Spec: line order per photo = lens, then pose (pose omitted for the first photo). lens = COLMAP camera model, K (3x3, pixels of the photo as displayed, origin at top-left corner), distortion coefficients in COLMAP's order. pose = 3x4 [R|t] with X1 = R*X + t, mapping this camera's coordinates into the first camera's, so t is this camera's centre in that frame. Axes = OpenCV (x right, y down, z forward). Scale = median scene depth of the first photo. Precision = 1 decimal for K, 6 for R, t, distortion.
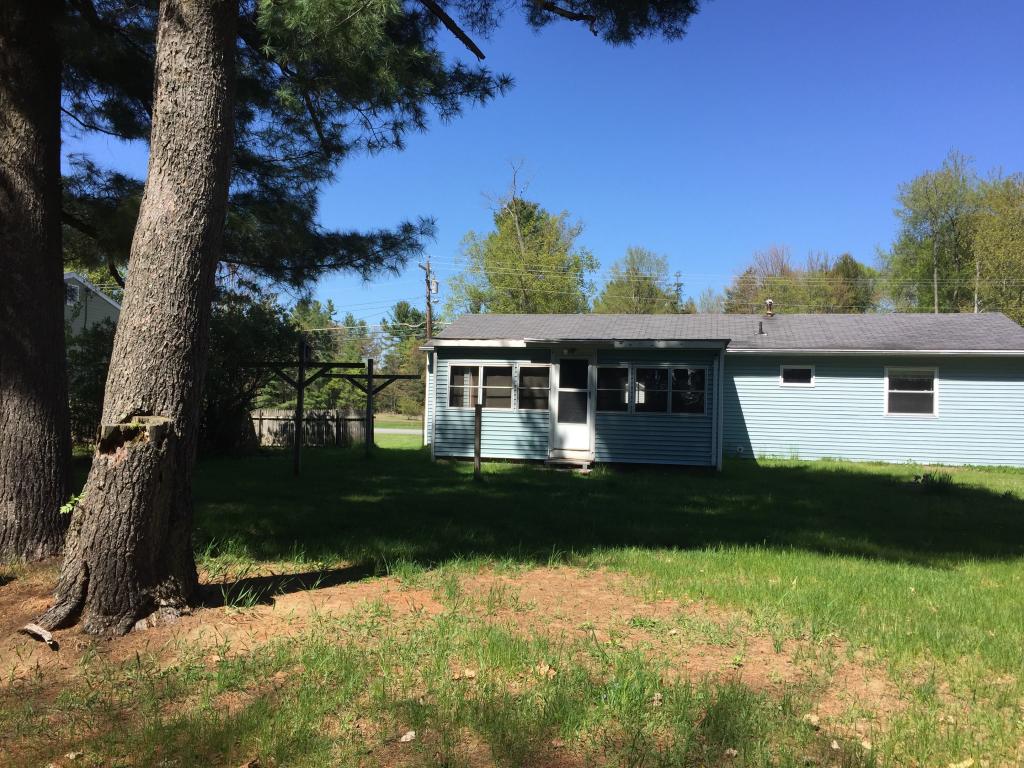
lens RADIAL K [[847.3, 0, 522.8], [0, 847.3, 382.8], [0, 0, 1]] dist [0.071823, -0.084980]
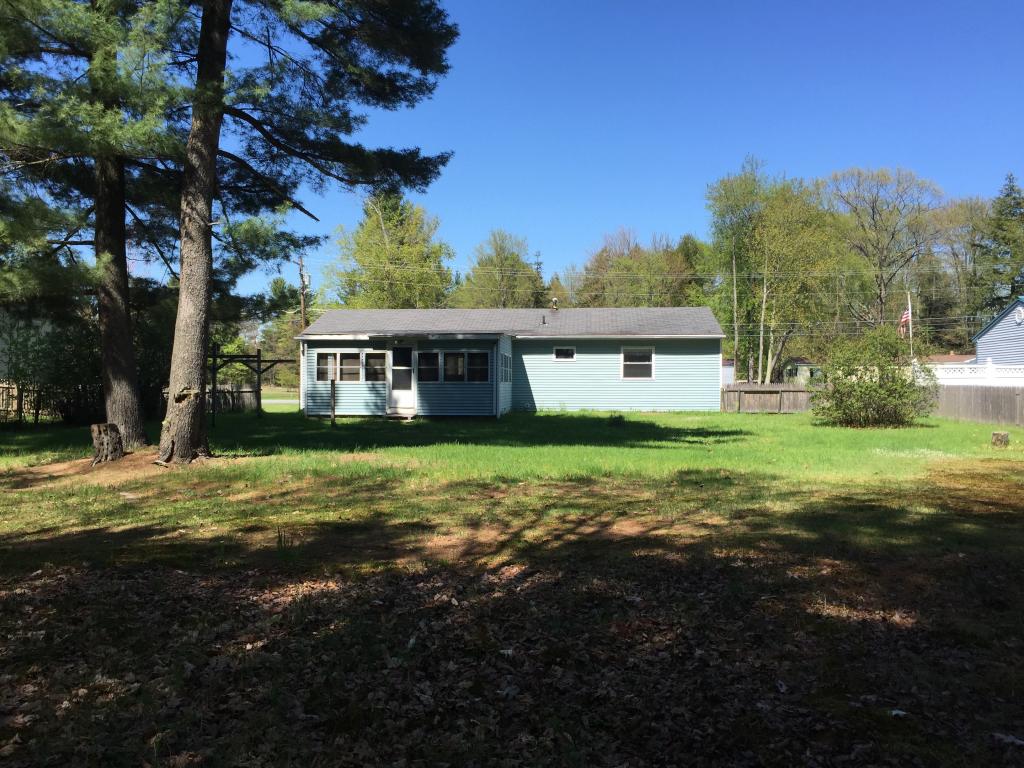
lens RADIAL K [[847.3, 0, 519.4], [0, 847.3, 382.4], [0, 0, 1]] dist [0.071823, -0.084980]
pose [[0.991298, -0.024039, 0.129420, 0.068076], [0.019291, 0.999099, 0.037814, -0.017842], [-0.130213, -0.034988, 0.990869, -0.485558]]
